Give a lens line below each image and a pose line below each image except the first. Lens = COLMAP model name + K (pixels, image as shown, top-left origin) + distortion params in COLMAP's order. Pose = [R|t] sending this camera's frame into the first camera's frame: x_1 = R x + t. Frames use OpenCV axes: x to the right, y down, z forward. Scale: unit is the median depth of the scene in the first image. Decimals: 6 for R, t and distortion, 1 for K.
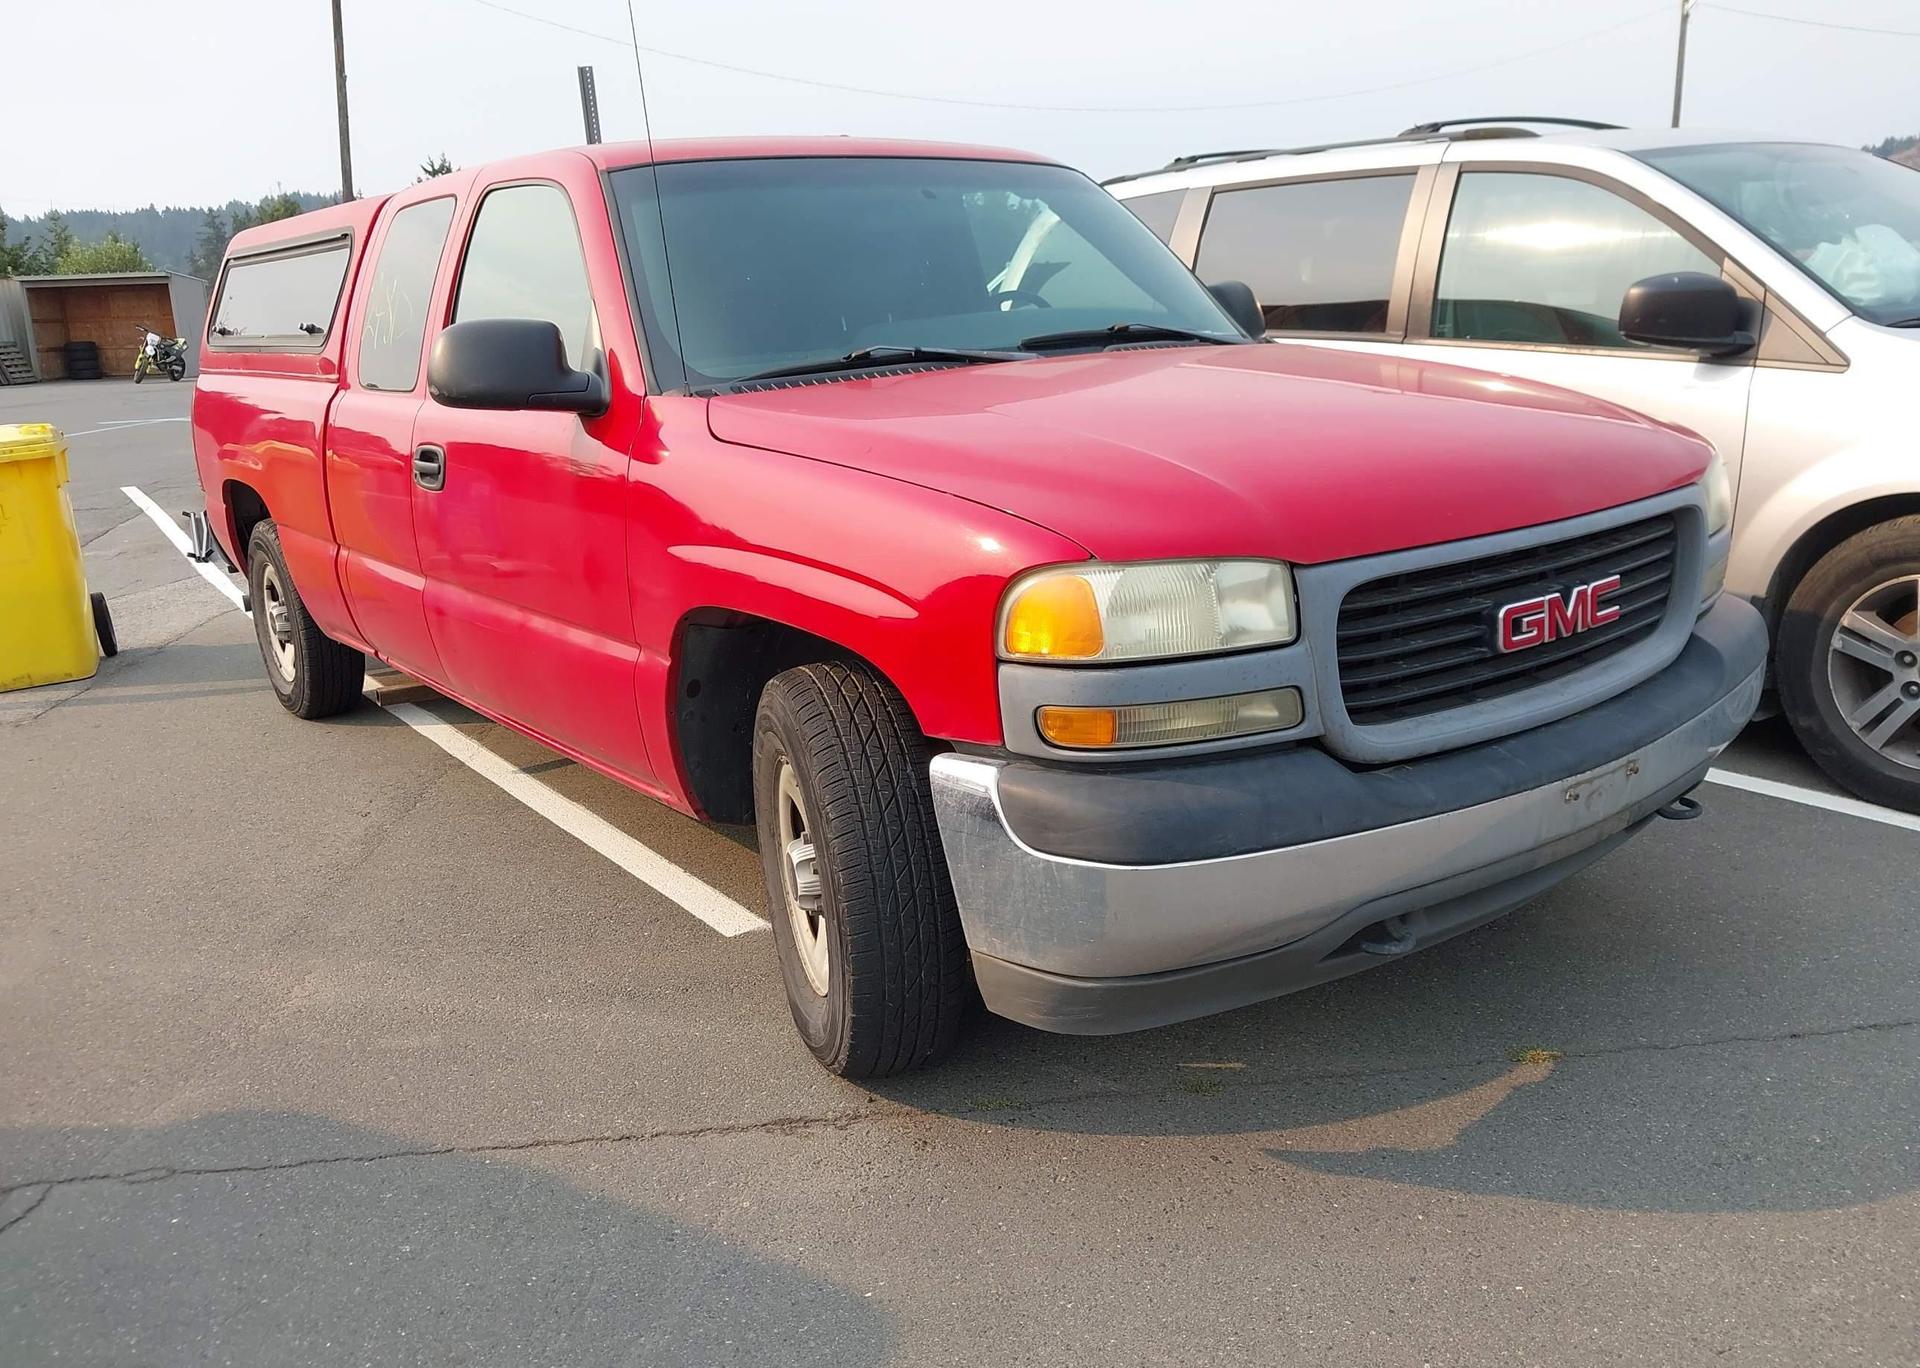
lens RADIAL K [[1551.3, 0, 960.0], [0, 1551.3, 684.0], [0, 0, 1]] dist [0.012044, -0.007781]
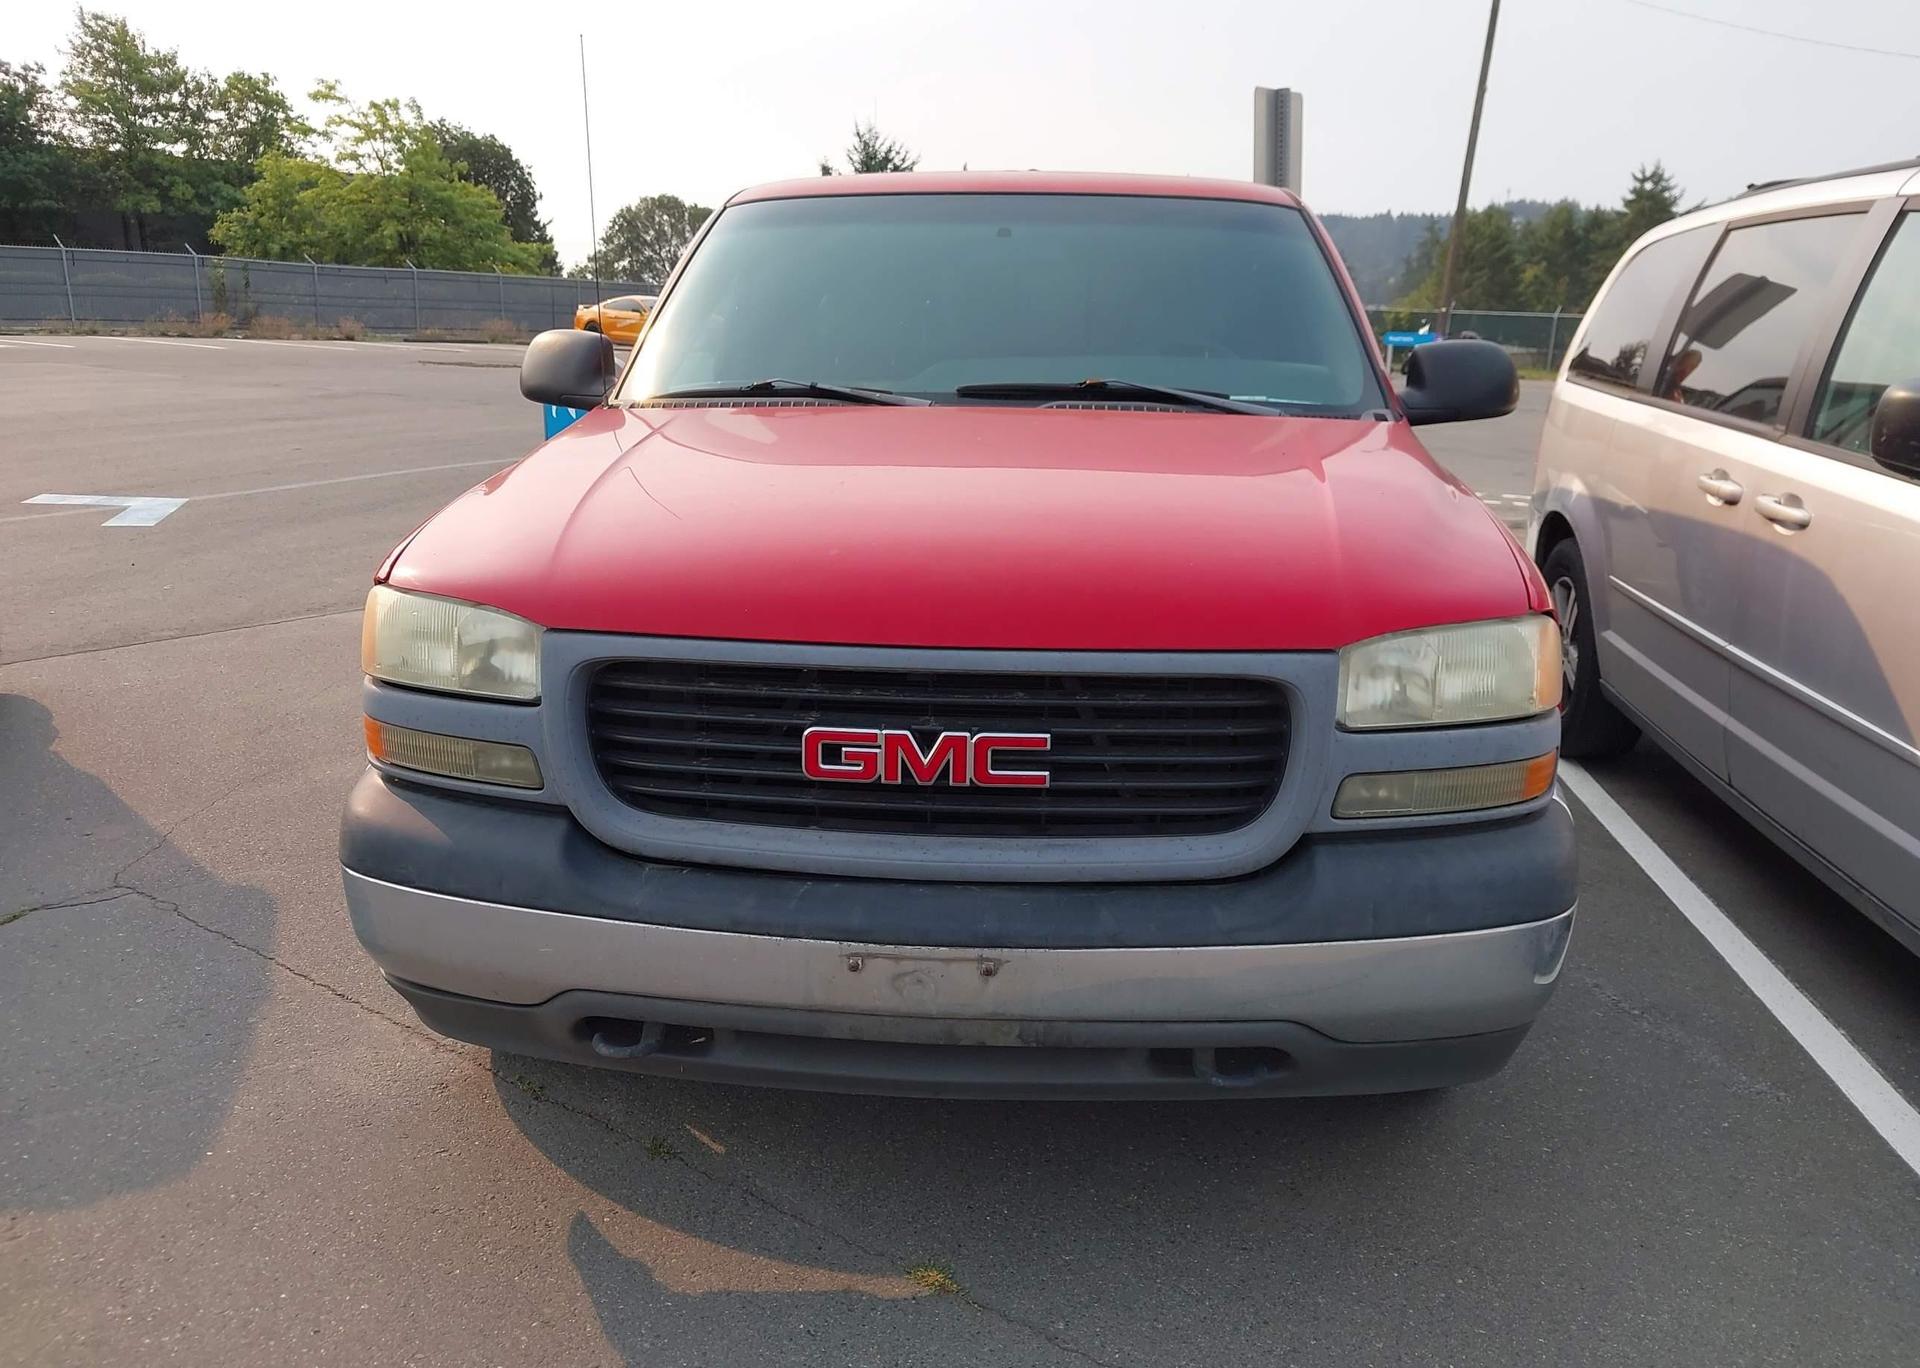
lens RADIAL K [[1553.8, 0, 954.5], [0, 1553.8, 676.8], [0, 0, 1]] dist [0.033851, -0.013568]
pose [[0.739483, 0.208047, -0.640220, 0.756231], [-0.214252, 0.974328, 0.069149, -0.121786], [0.638170, 0.086034, 0.765073, 0.298516]]
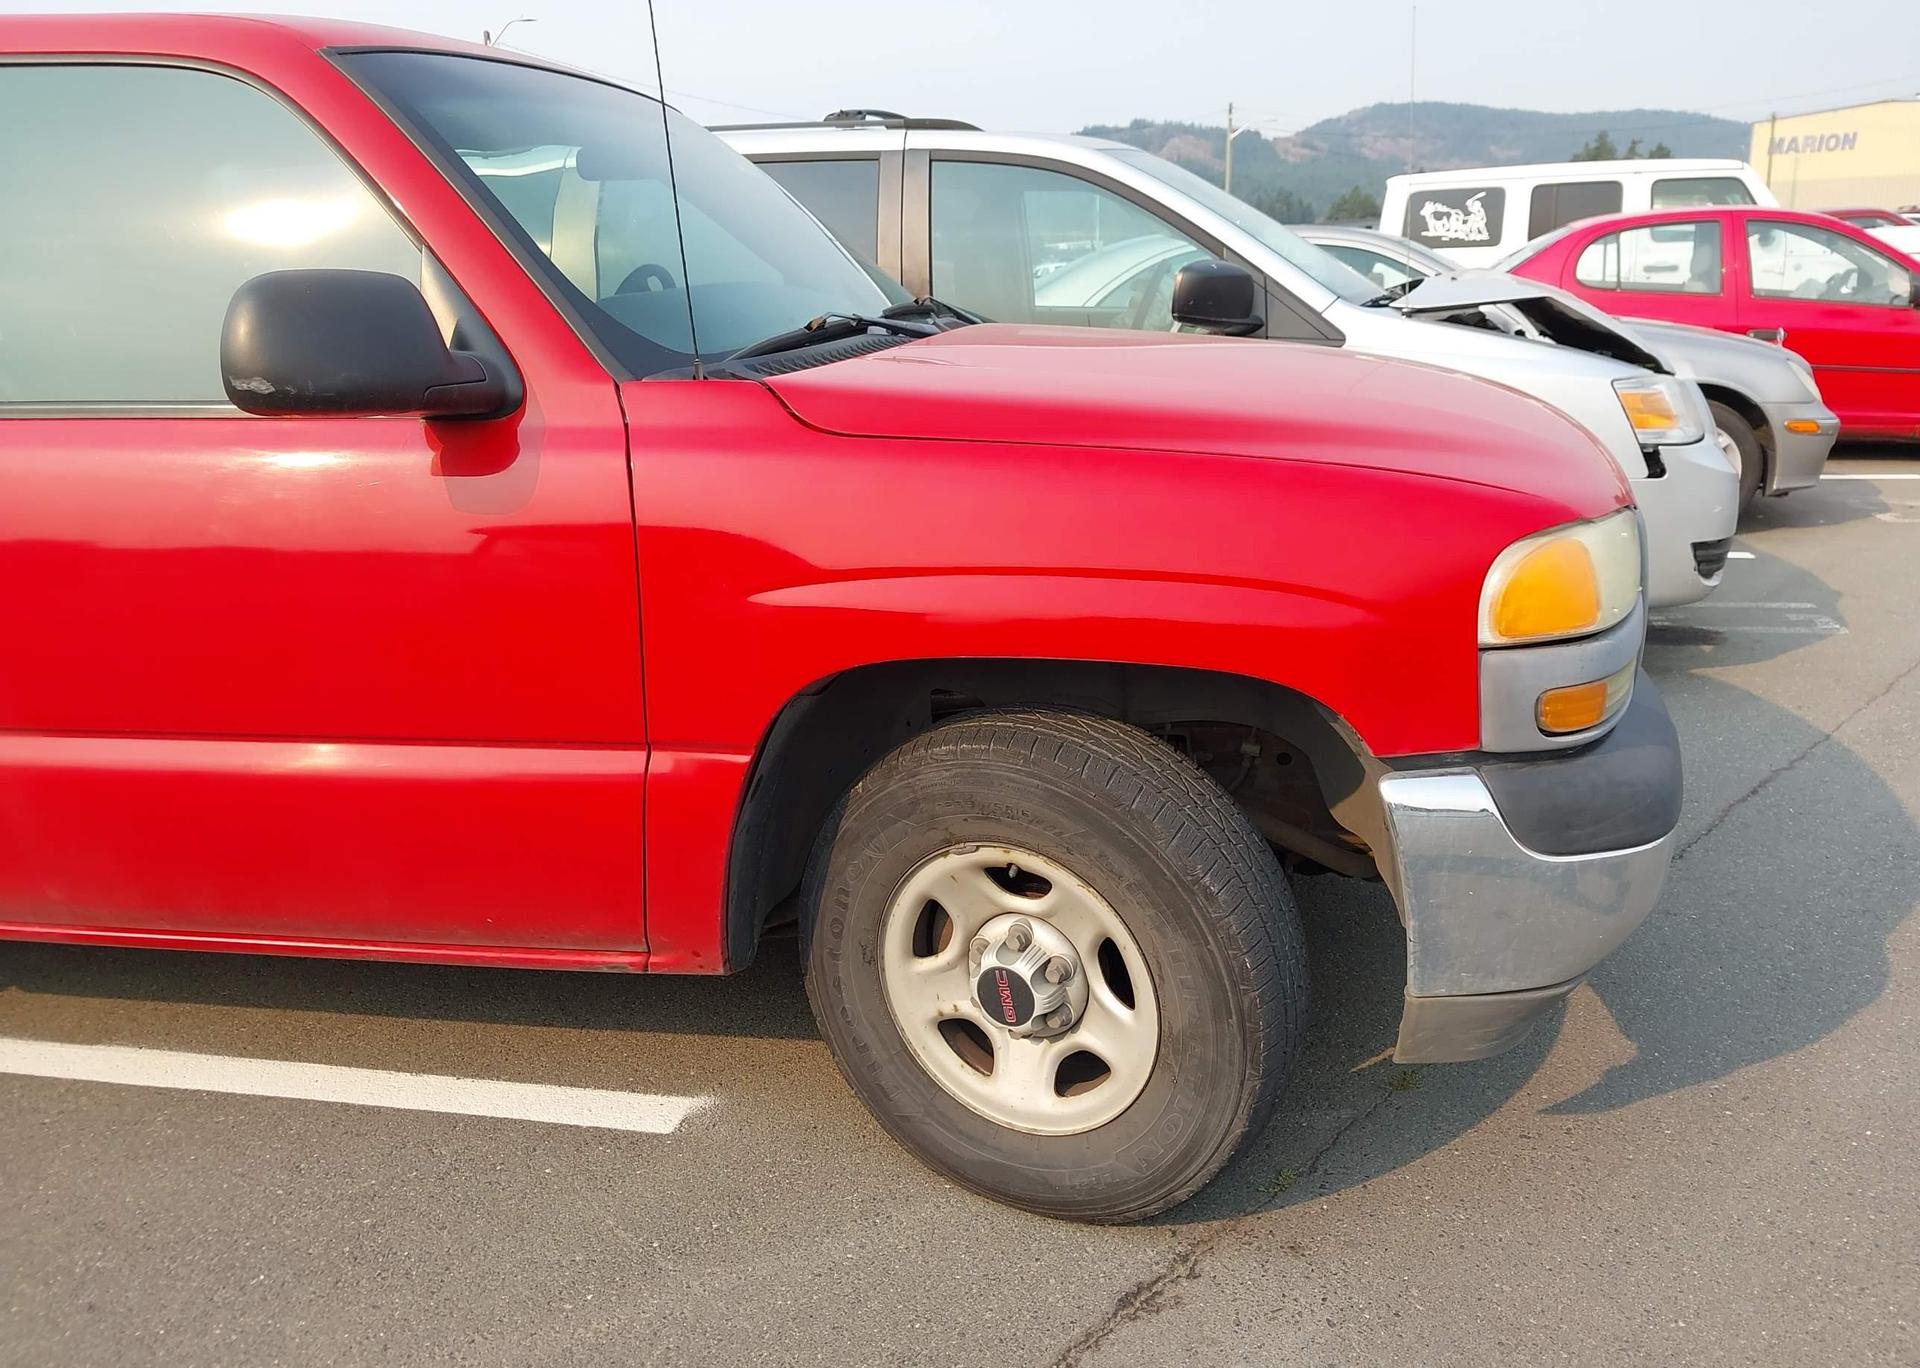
lens RADIAL K [[1527.6, 0, 953.2], [0, 1527.6, 673.4], [0, 0, 1]] dist [0.012441, -0.004707]
pose [[0.735841, -0.153602, 0.659503, -0.540087], [0.164086, 0.985353, 0.046416, -0.065114], [-0.656974, 0.074061, 0.750267, 0.393541]]
